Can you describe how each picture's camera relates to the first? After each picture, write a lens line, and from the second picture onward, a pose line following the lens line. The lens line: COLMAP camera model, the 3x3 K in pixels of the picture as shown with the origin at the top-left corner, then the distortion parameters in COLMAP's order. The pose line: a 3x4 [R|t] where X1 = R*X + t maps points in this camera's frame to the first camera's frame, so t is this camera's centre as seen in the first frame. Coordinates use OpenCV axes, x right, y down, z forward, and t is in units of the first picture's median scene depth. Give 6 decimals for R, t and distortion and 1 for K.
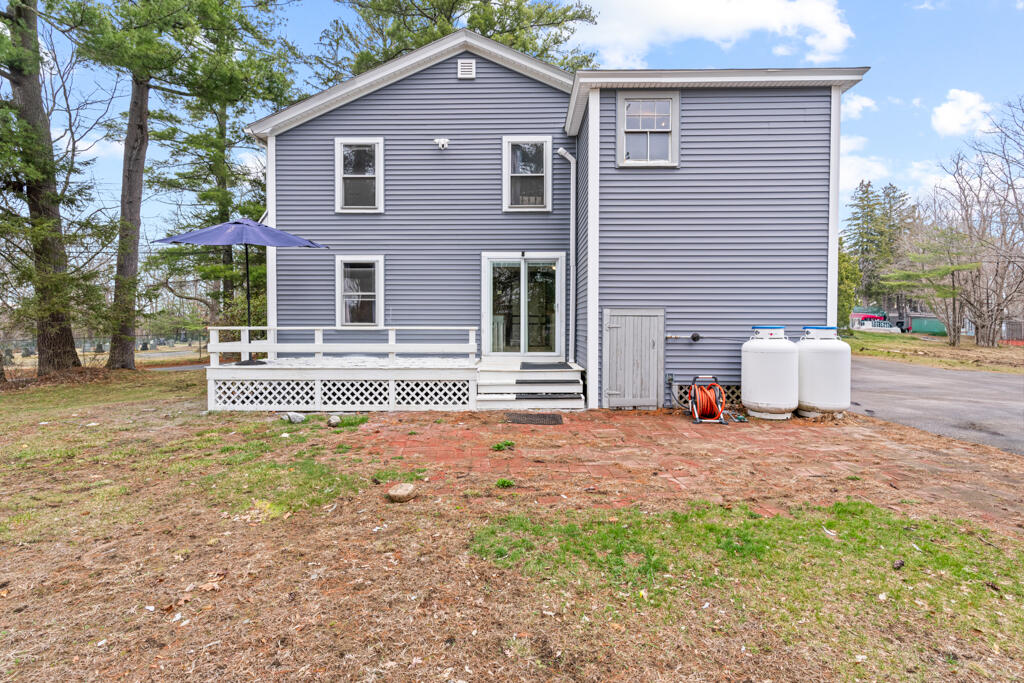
lens RADIAL K [[499.4, 0, 513.7], [0, 499.4, 336.5], [0, 0, 1]] dist [0.009669, -0.000096]
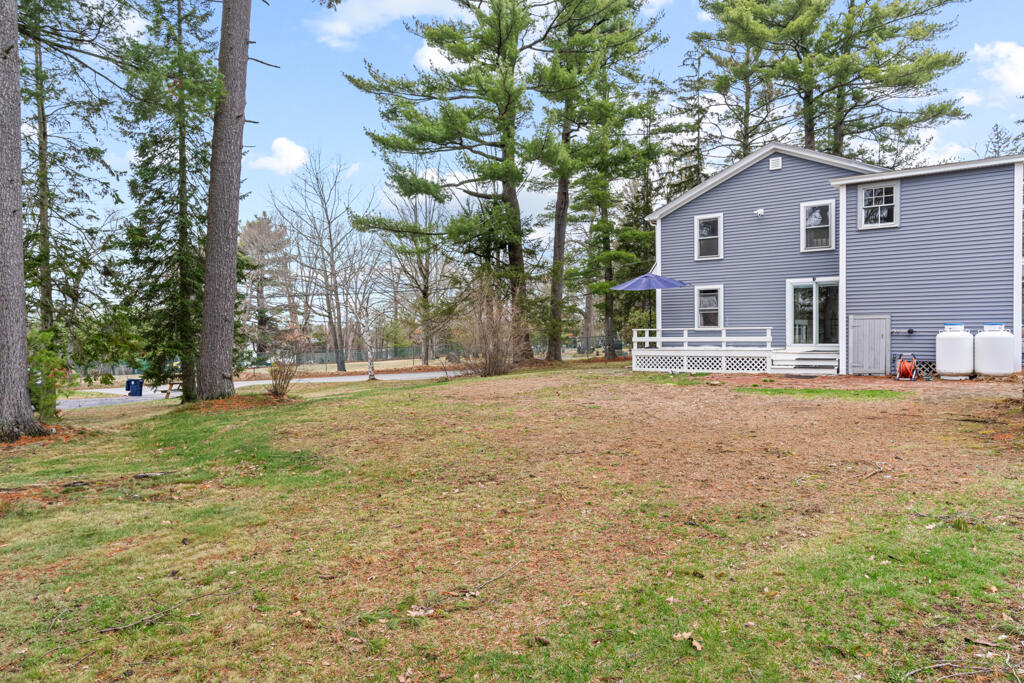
lens RADIAL K [[656.5, 0, 512.7], [0, 656.5, 338.7], [0, 0, 1]] dist [-0.003004, 0.000140]
pose [[0.813487, -0.004886, -0.581563, 0.498463], [-0.001393, 0.999945, -0.010350, 0.044630], [0.581582, 0.009229, 0.813435, -1.335910]]
